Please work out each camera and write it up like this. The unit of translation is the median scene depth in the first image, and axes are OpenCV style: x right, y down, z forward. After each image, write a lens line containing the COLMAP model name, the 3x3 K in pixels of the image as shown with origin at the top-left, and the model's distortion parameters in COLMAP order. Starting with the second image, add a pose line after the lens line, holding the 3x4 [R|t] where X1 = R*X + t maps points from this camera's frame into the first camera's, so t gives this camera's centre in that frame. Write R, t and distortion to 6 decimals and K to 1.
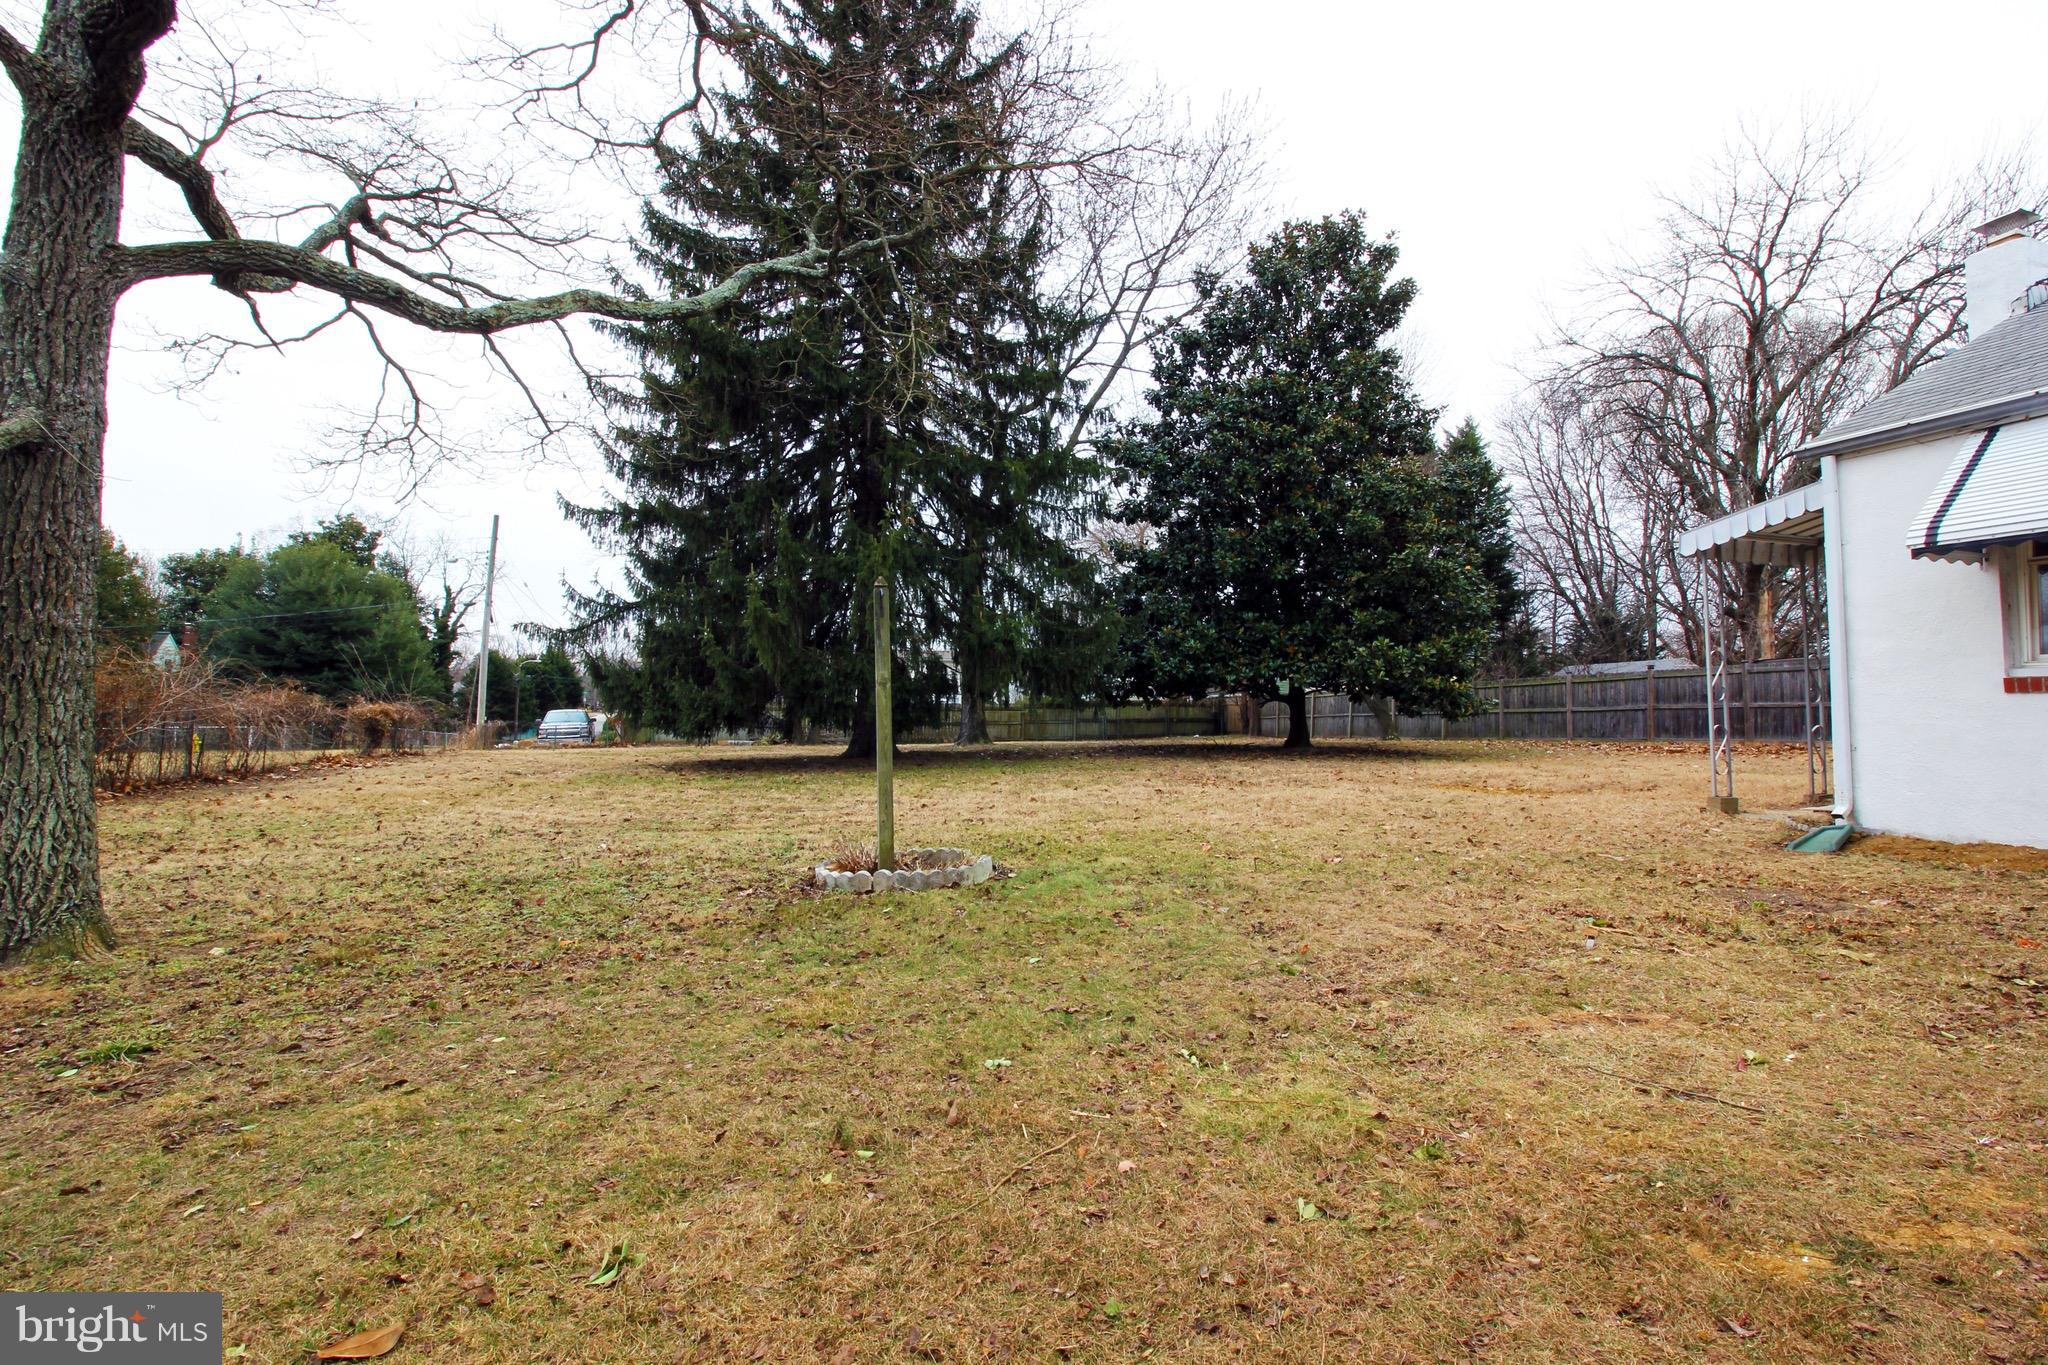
lens RADIAL K [[950.2, 0, 1041.8], [0, 950.2, 671.4], [0, 0, 1]] dist [0.004789, -0.014549]
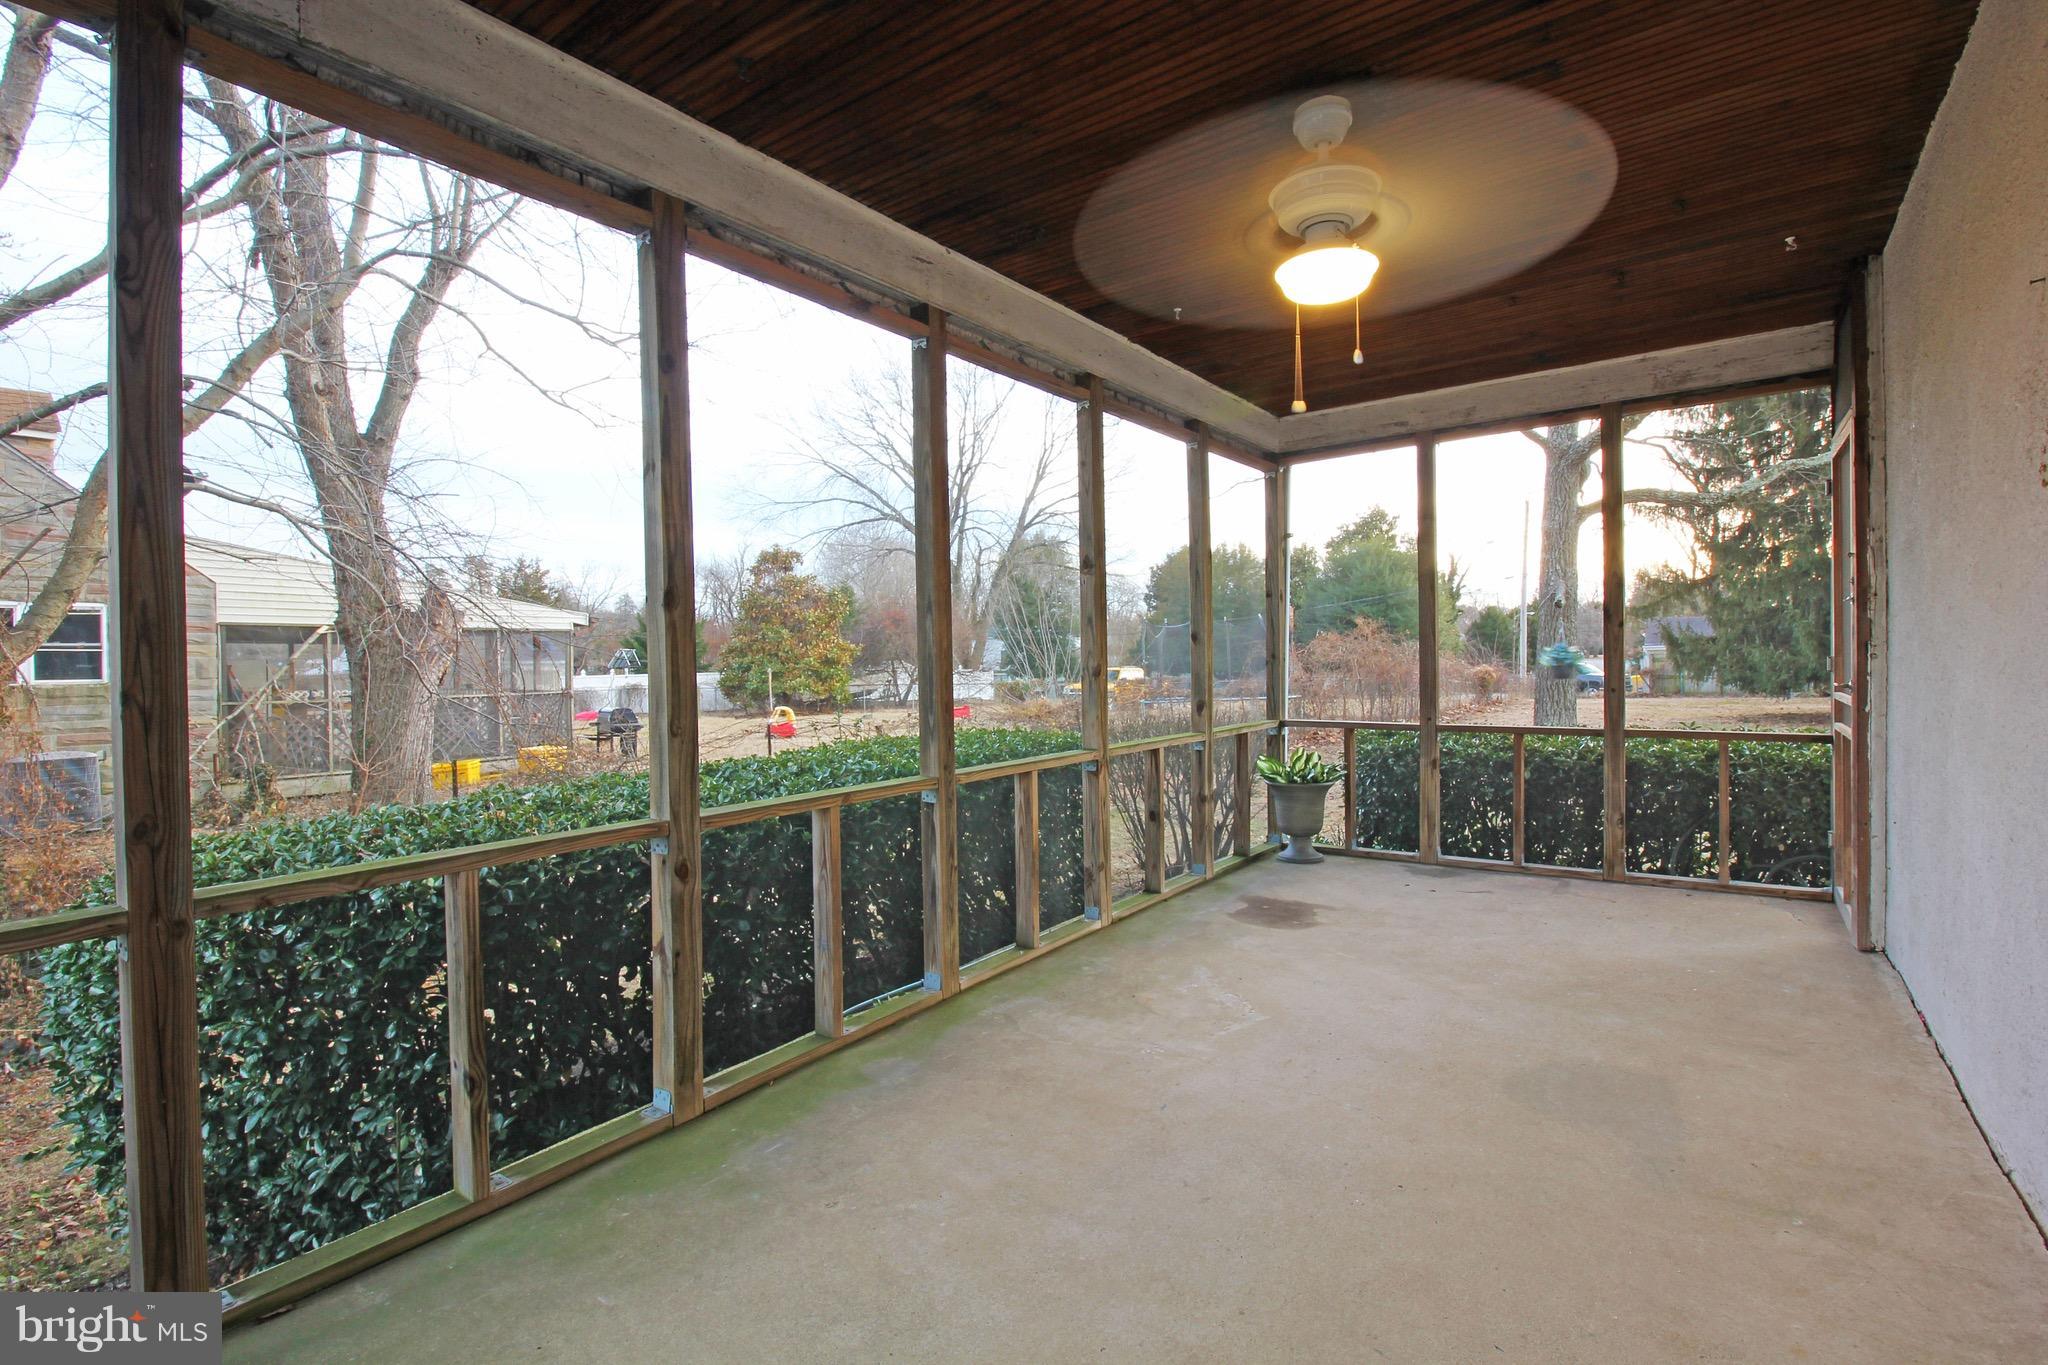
lens RADIAL K [[950.2, 0, 1041.8], [0, 950.2, 671.4], [0, 0, 1]] dist [0.004789, -0.014549]
pose [[0.587706, -0.005843, -0.809053, 0.024328], [0.051460, 0.998219, 0.030172, -0.018550], [0.807436, -0.059366, 0.586960, -0.187652]]
